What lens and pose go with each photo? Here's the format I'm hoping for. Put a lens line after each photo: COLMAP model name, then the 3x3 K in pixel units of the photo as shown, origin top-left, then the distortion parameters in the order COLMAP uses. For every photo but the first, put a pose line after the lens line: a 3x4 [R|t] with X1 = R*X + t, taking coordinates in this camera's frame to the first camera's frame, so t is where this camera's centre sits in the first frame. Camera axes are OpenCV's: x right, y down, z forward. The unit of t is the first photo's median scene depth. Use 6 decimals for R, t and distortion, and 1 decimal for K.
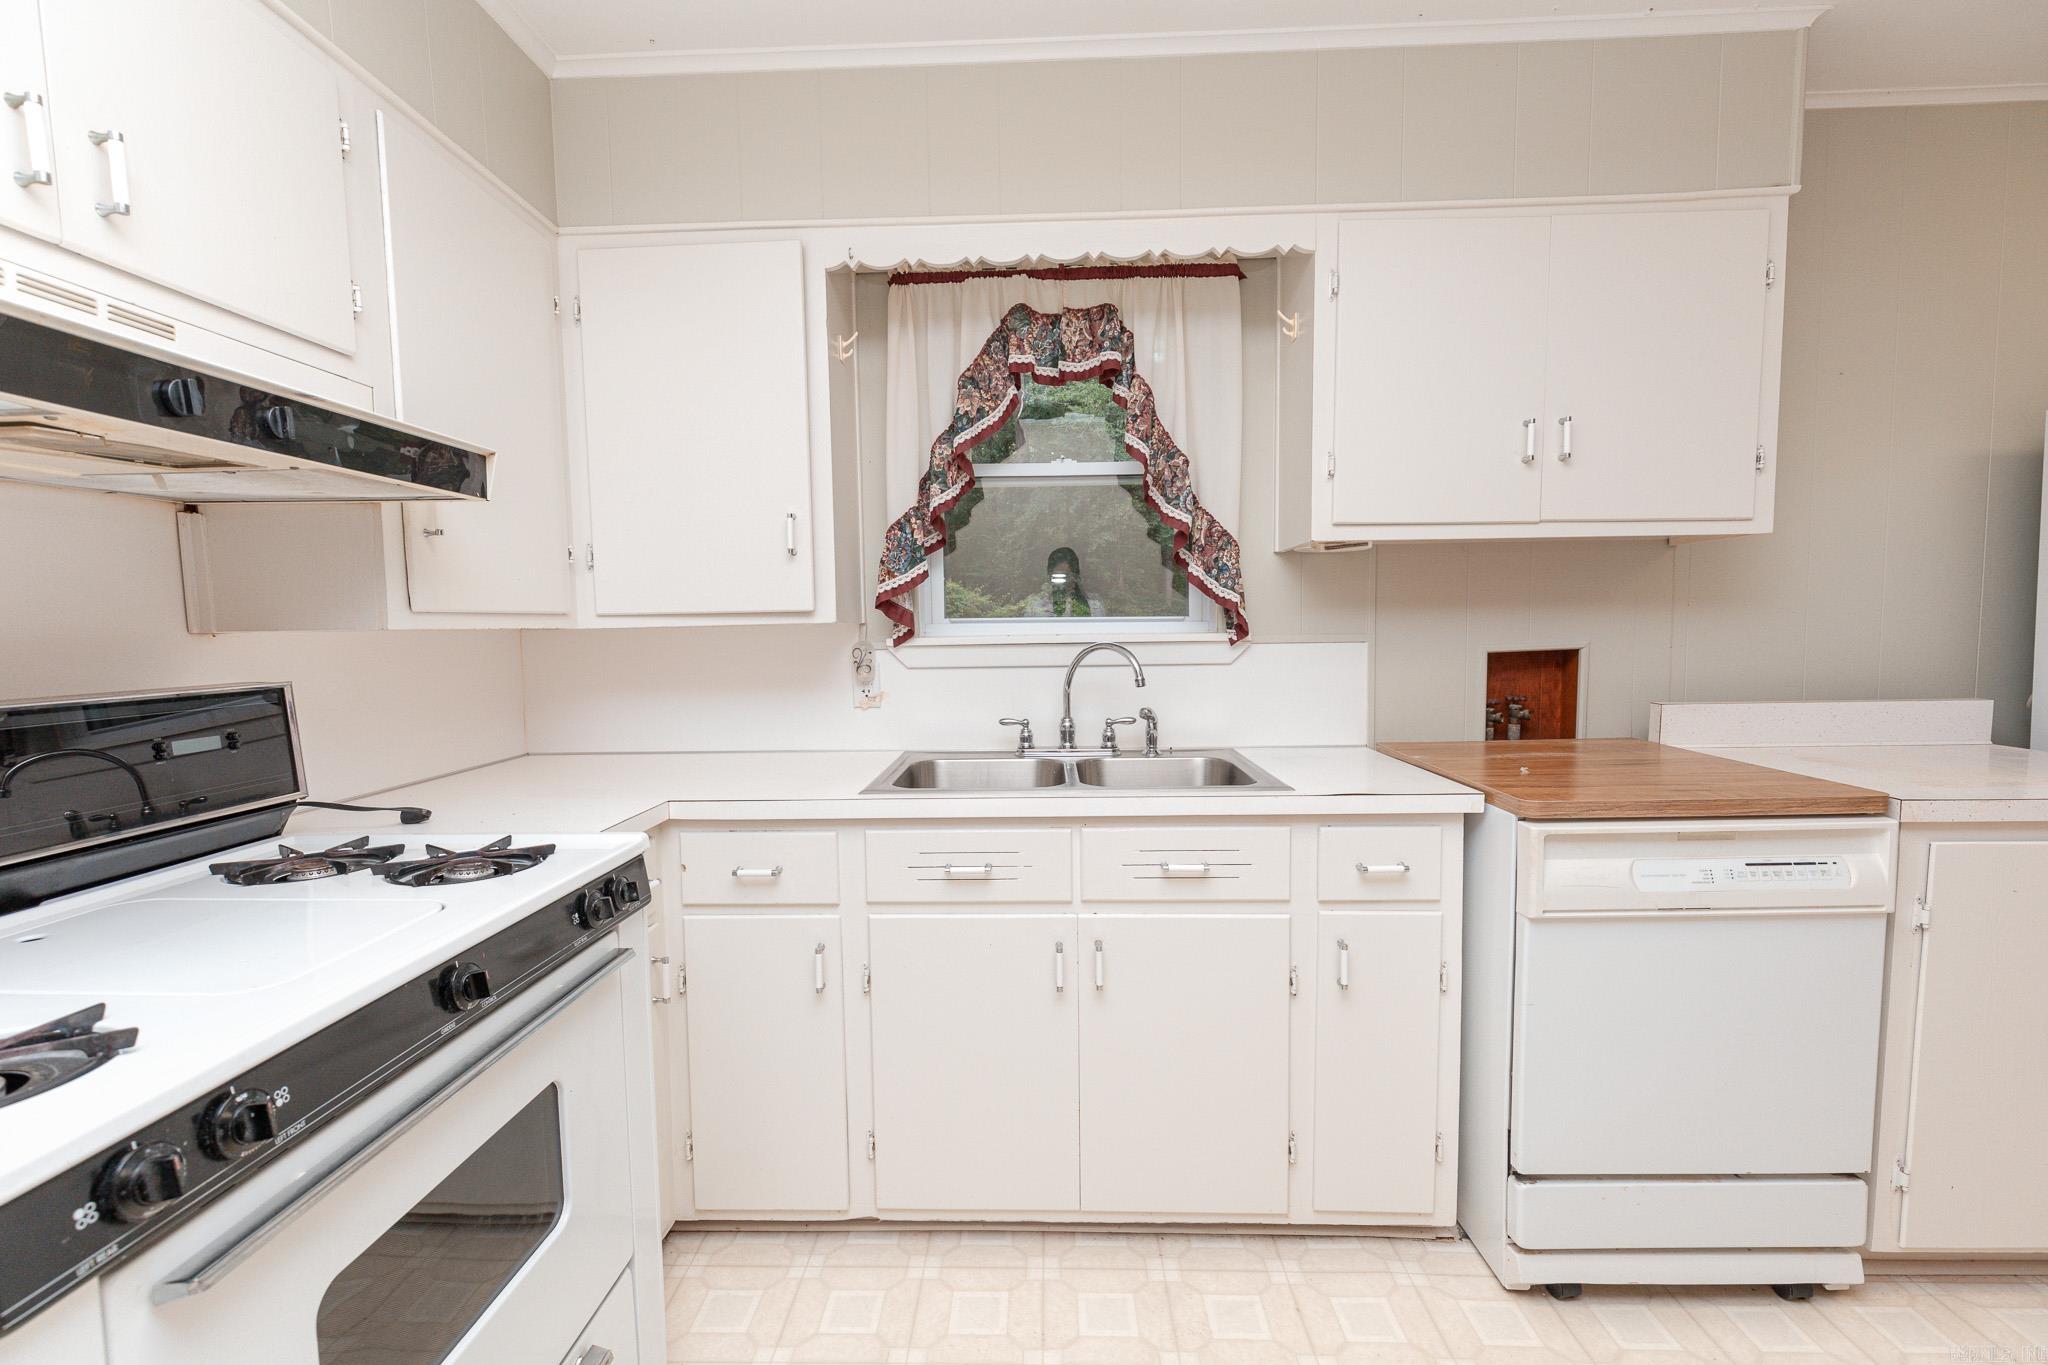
lens RADIAL K [[942.7, 0, 1026.9], [0, 942.7, 690.6], [0, 0, 1]] dist [-0.024149, 0.004417]
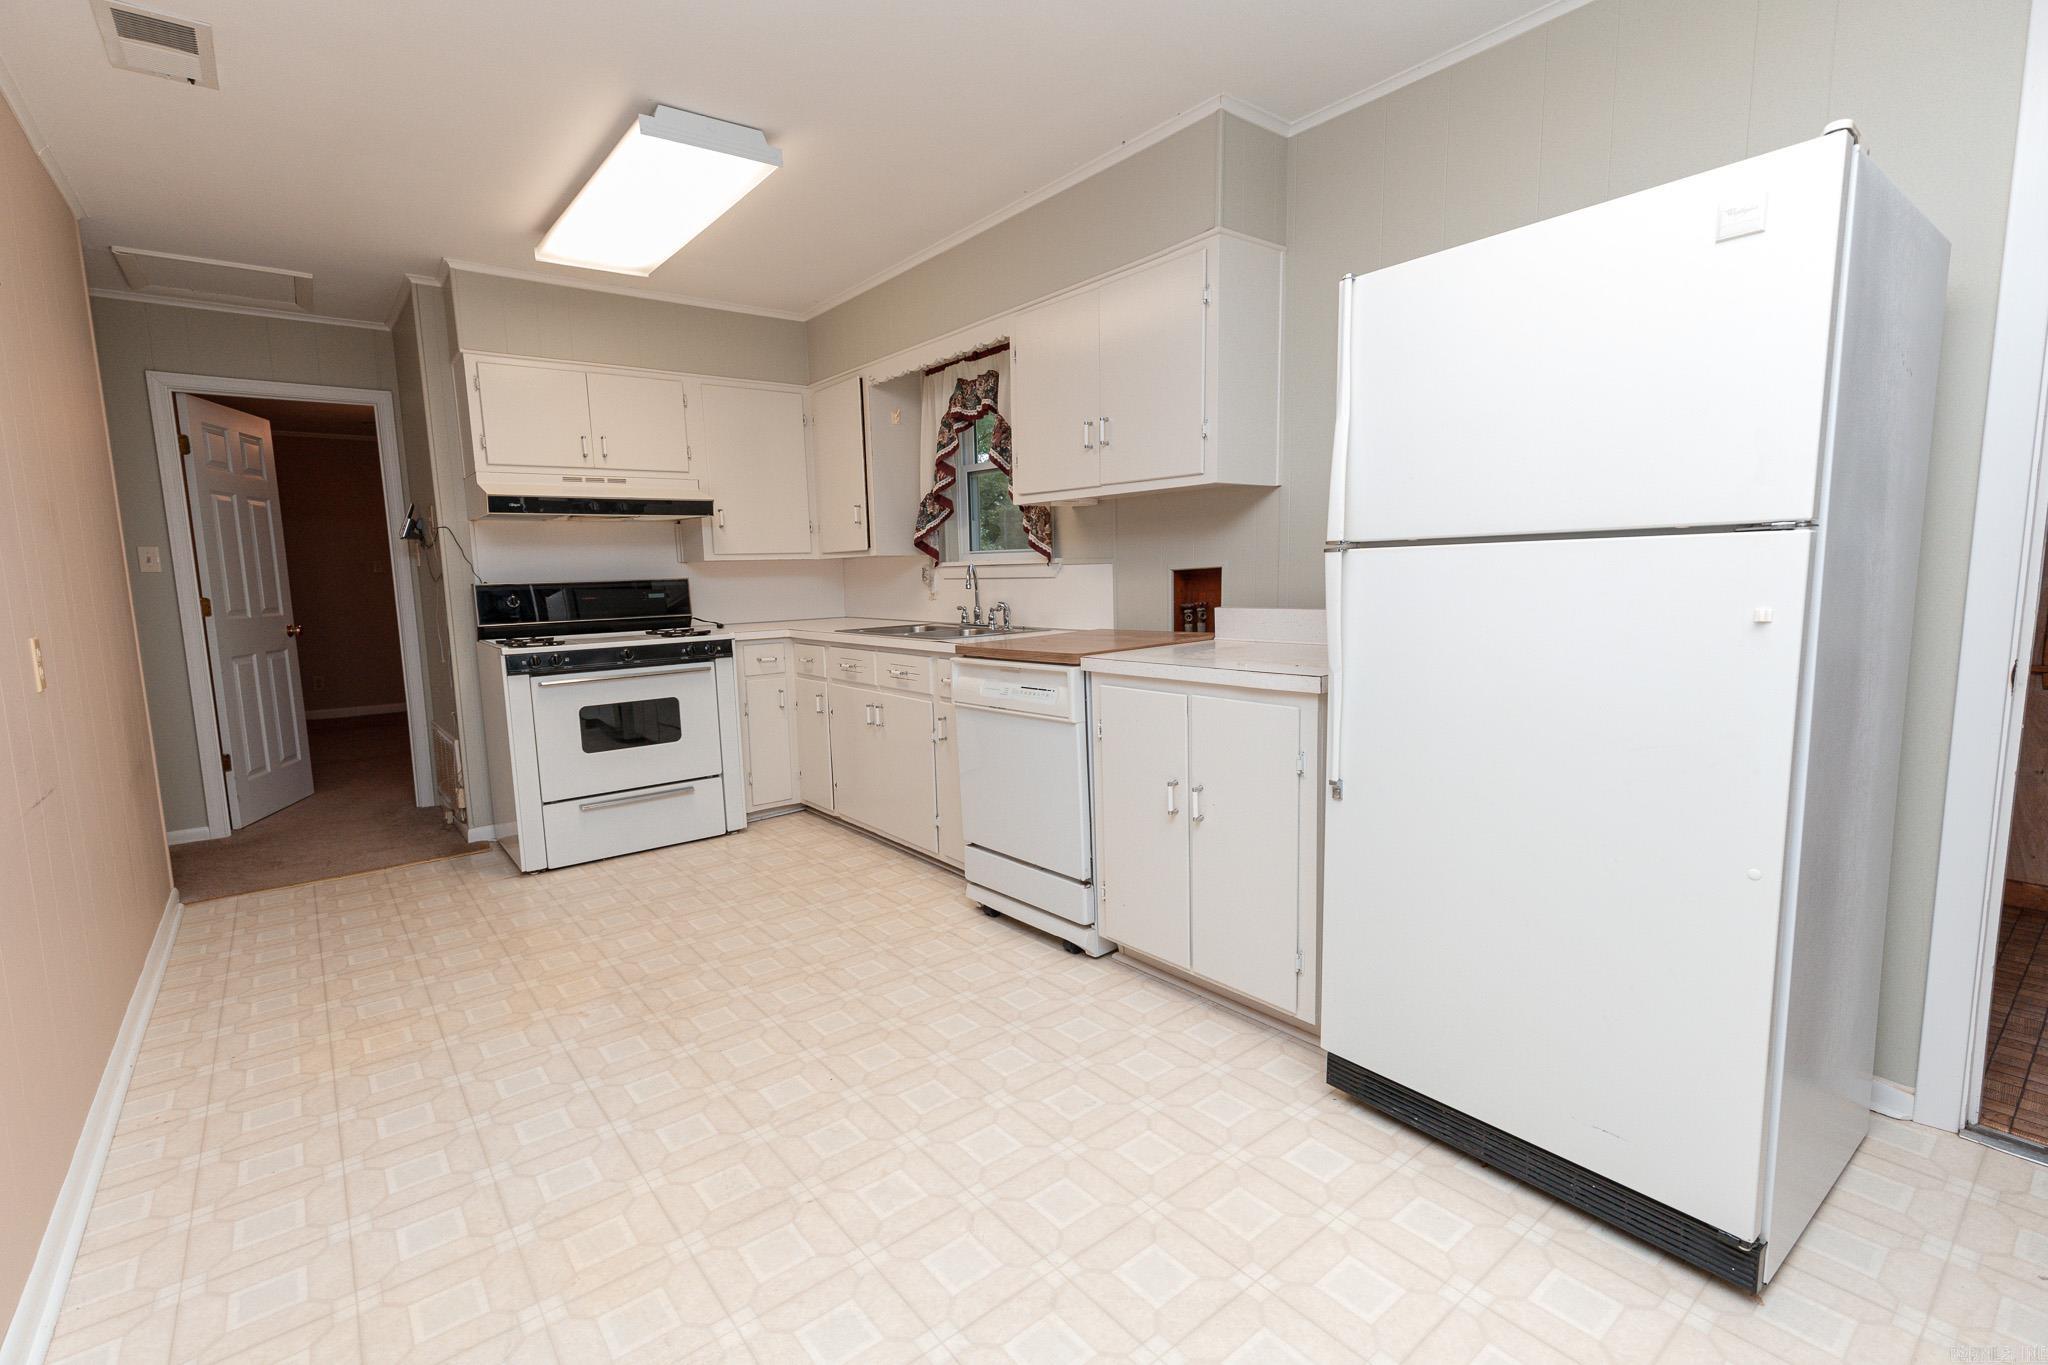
lens RADIAL K [[942.7, 0, 980.5], [0, 942.7, 691.6], [0, 0, 1]] dist [-0.024149, 0.004417]
pose [[0.635084, 0.098023, -0.766198, 1.477801], [-0.032295, 0.994418, 0.100451, 0.009863], [0.771768, -0.039051, 0.634705, -0.154376]]
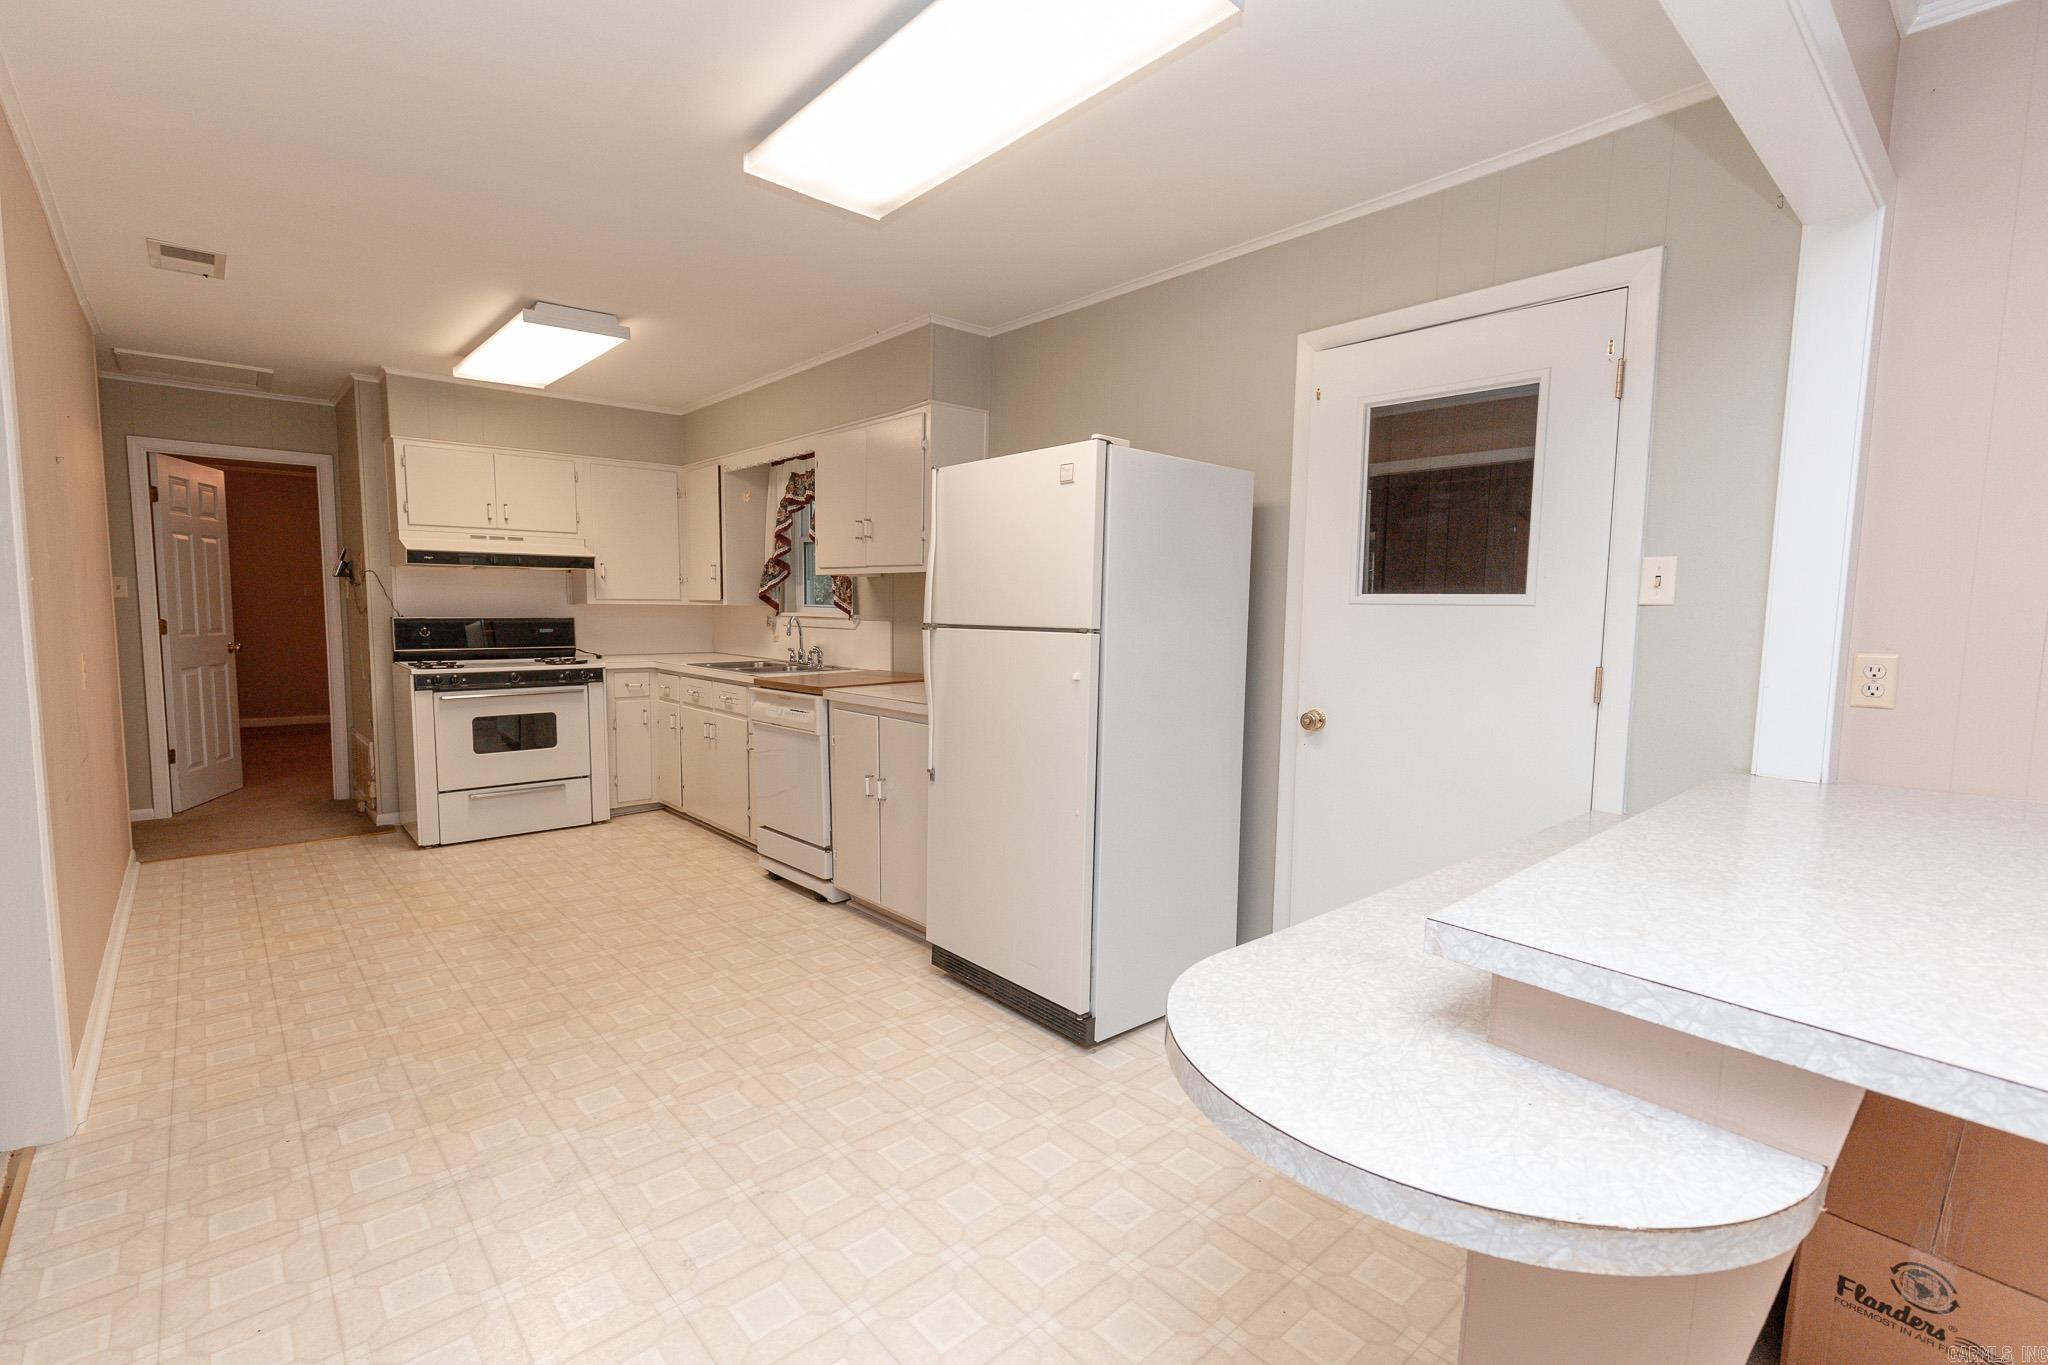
lens RADIAL K [[942.7, 0, 995.7], [0, 942.7, 686.2], [0, 0, 1]] dist [-0.024149, 0.004417]
pose [[0.687655, 0.085661, -0.720967, 2.085809], [-0.067986, 0.996250, 0.053524, -0.036785], [0.722848, 0.012209, 0.690899, -0.256155]]
